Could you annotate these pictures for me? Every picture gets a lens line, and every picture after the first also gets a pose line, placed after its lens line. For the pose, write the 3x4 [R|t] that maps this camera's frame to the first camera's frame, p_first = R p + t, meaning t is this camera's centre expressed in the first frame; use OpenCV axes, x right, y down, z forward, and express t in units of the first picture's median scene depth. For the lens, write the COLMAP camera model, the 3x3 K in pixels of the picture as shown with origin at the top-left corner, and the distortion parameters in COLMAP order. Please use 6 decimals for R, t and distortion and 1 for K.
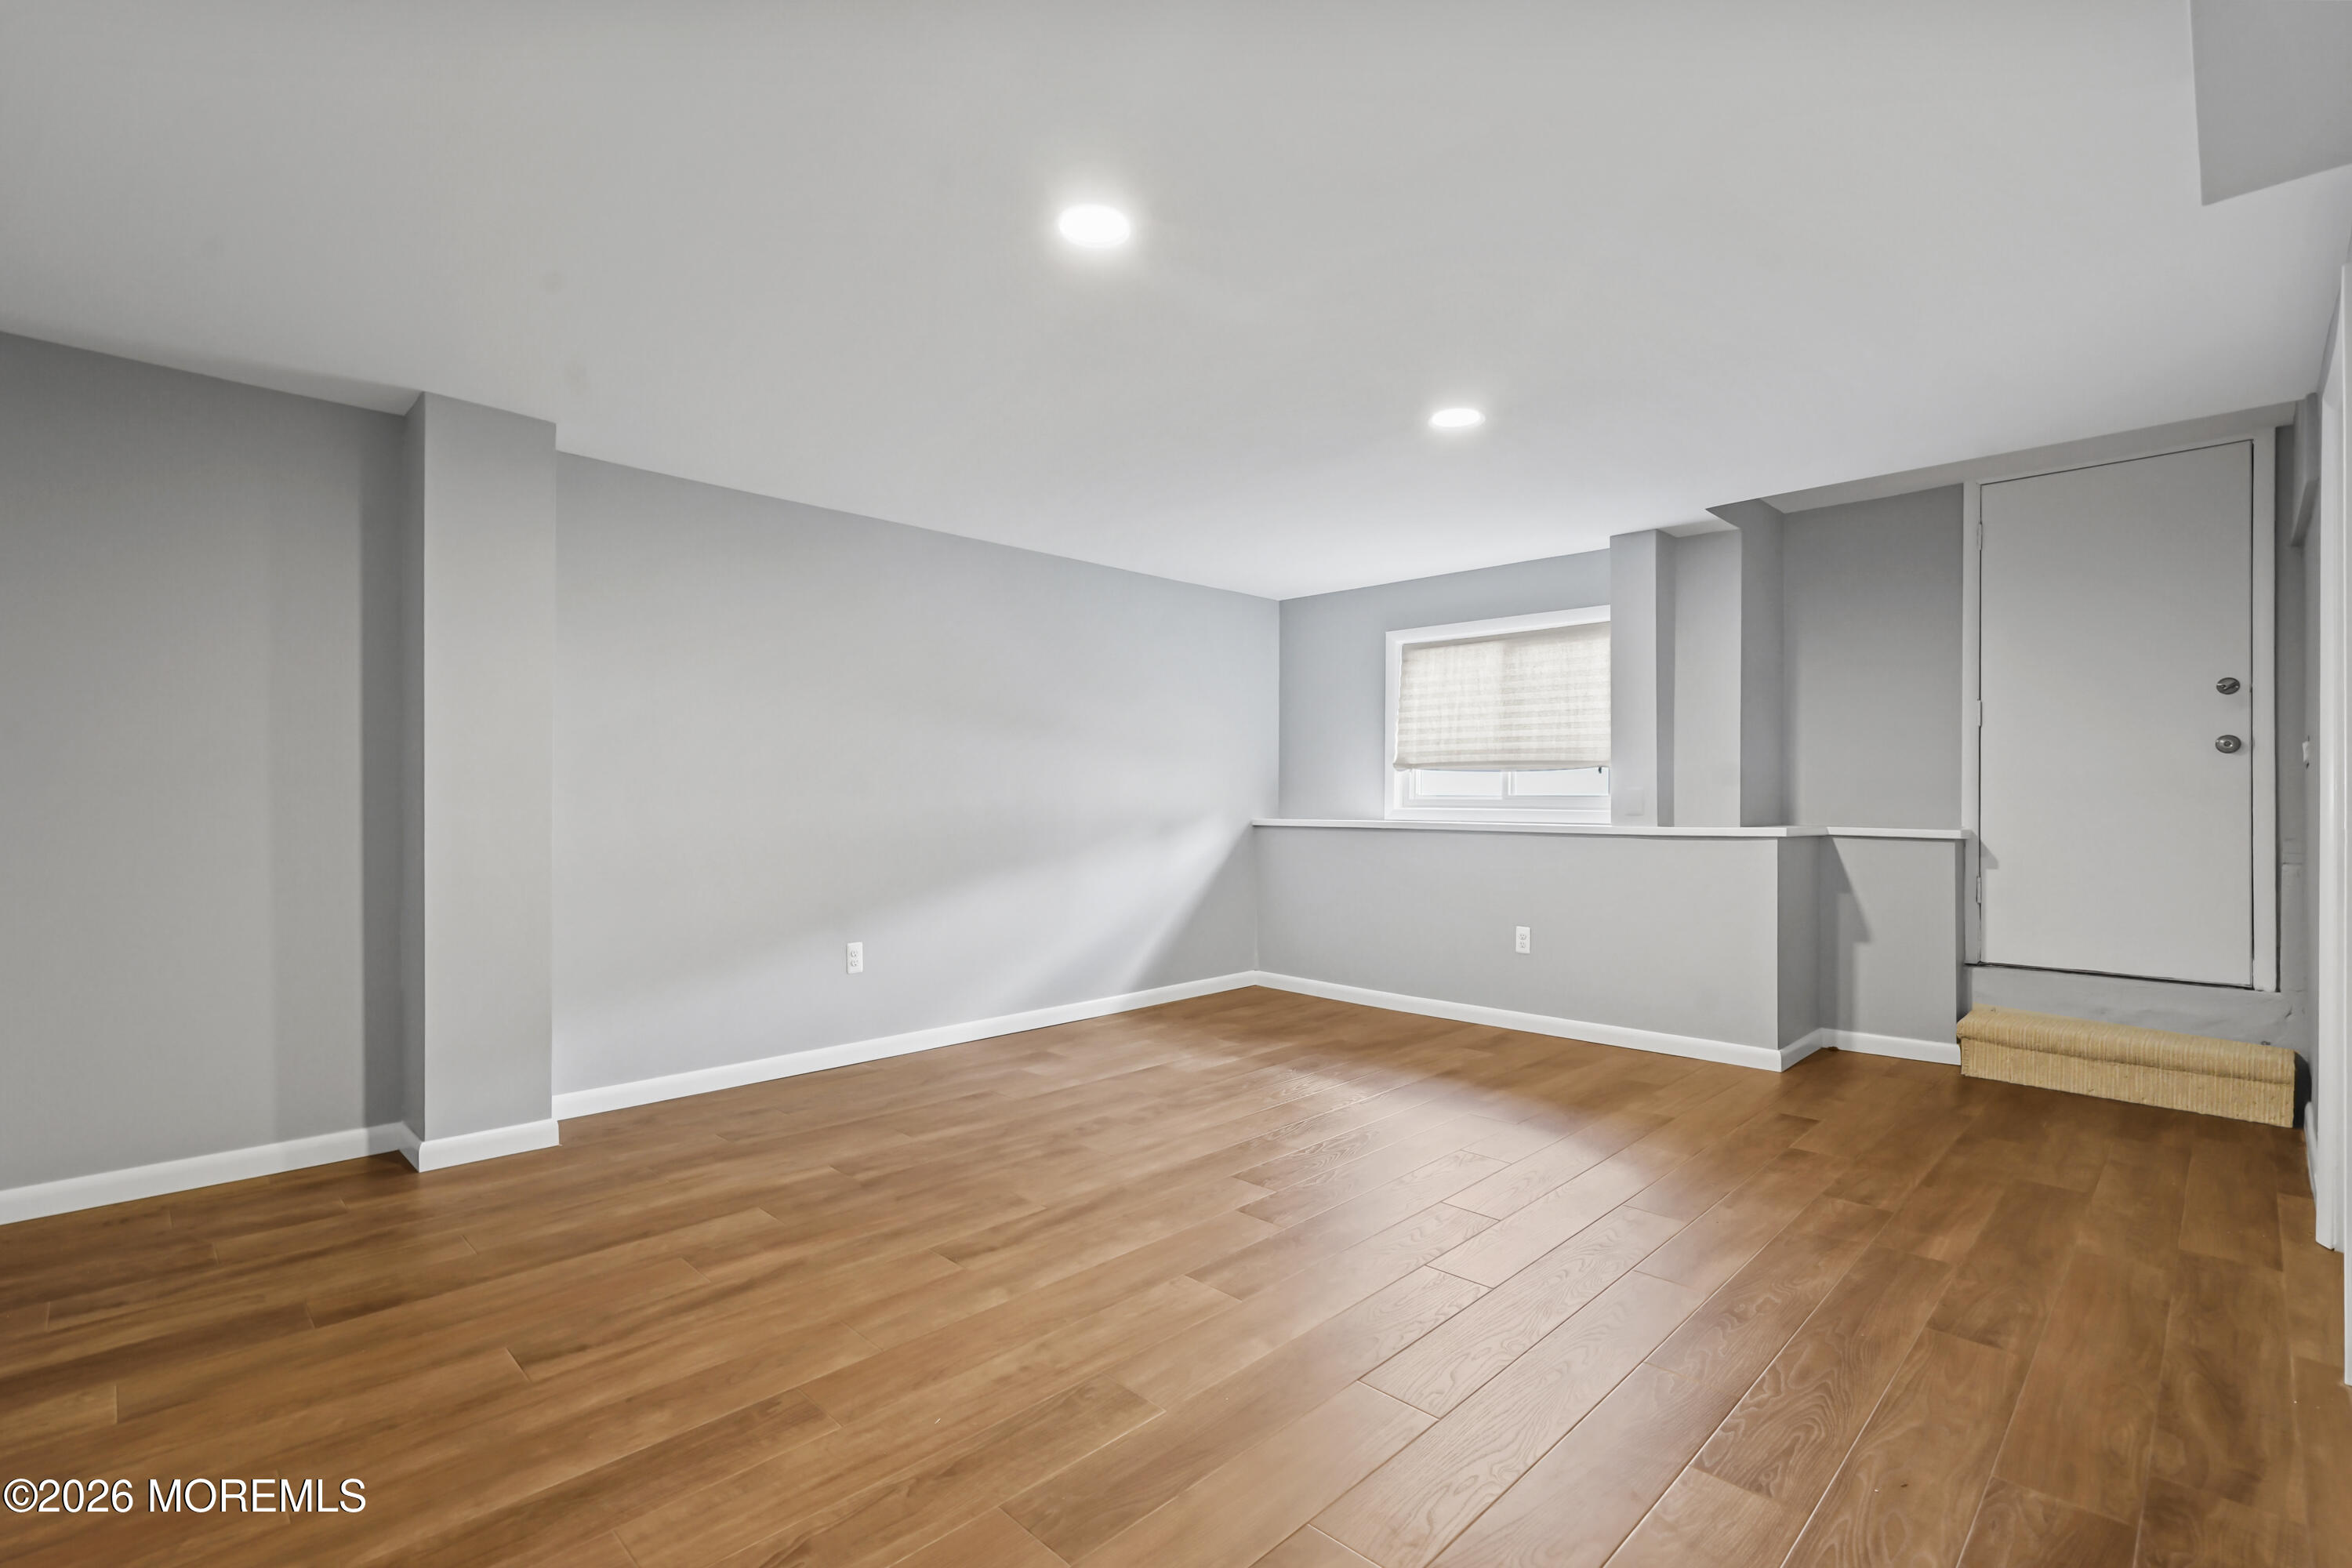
lens RADIAL K [[1073.5, 0, 1175.5], [0, 1073.5, 792.6], [0, 0, 1]] dist [-0.001260, -0.000167]
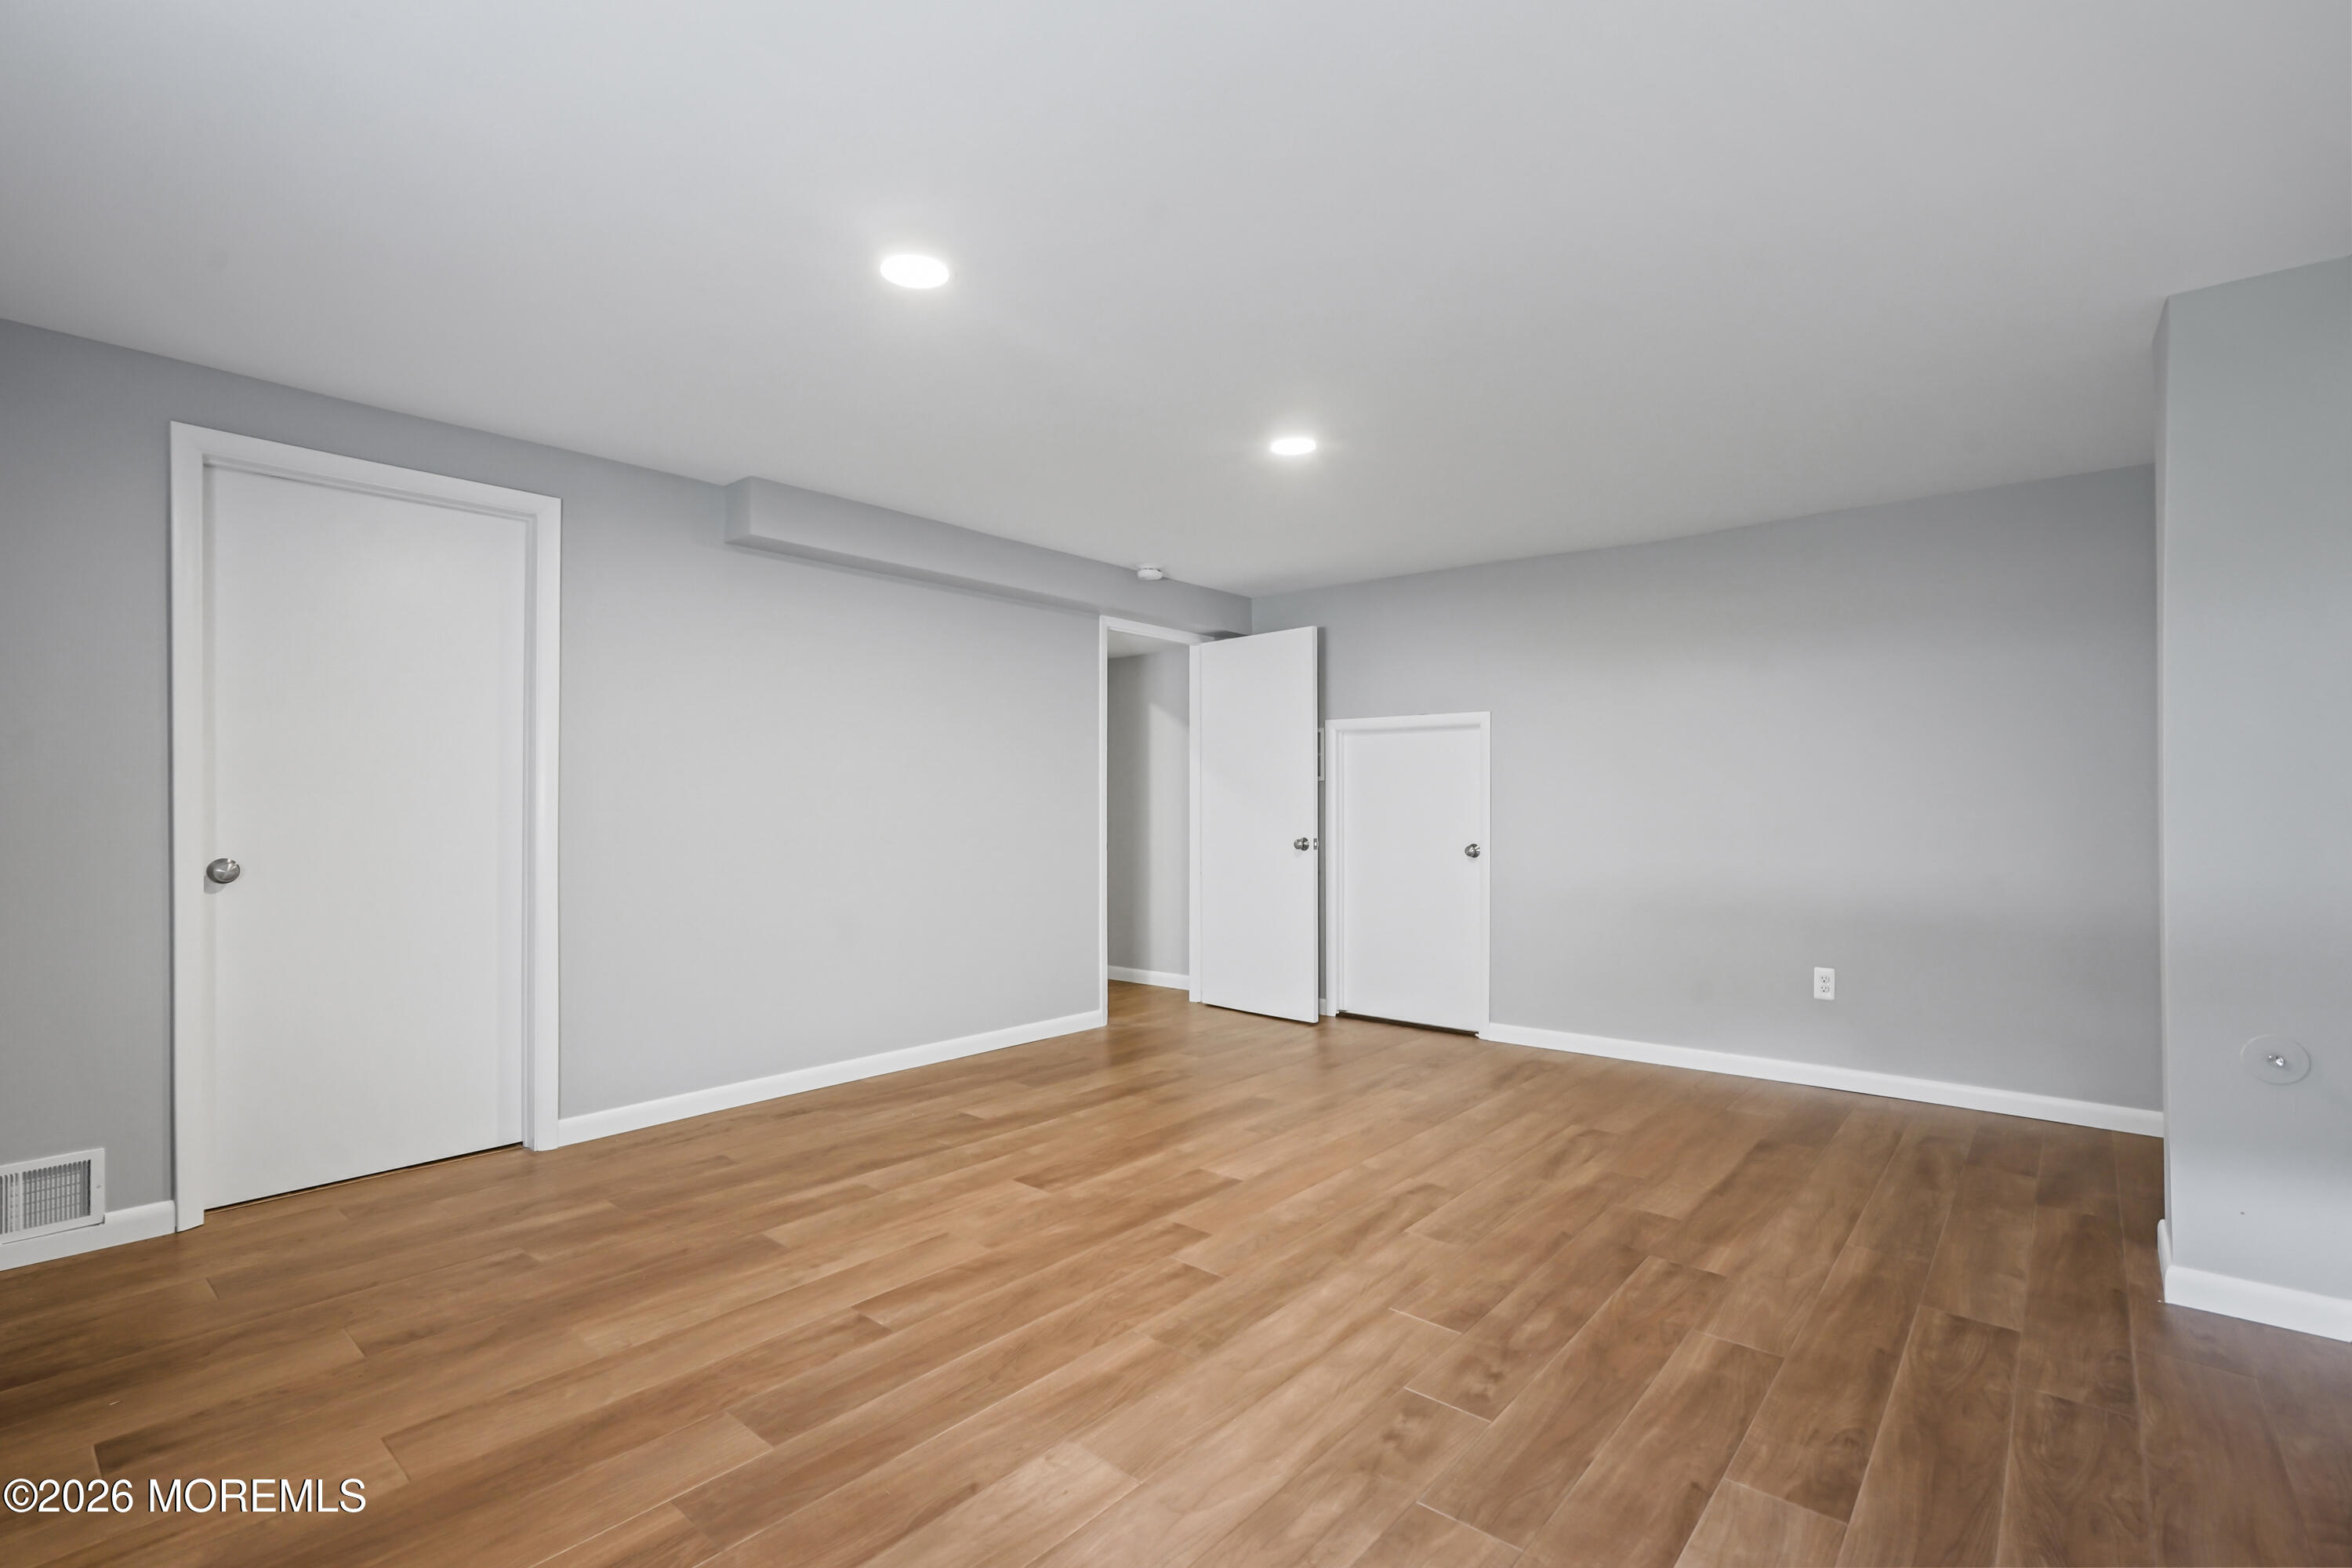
lens RADIAL K [[1073.5, 0, 1174.9], [0, 1073.5, 797.0], [0, 0, 1]] dist [-0.001260, -0.000167]
pose [[-0.996988, -0.004750, -0.077416, 0.167712], [-0.003680, 0.999896, -0.013954, 0.005301], [0.077474, -0.013627, -0.996901, 1.987113]]
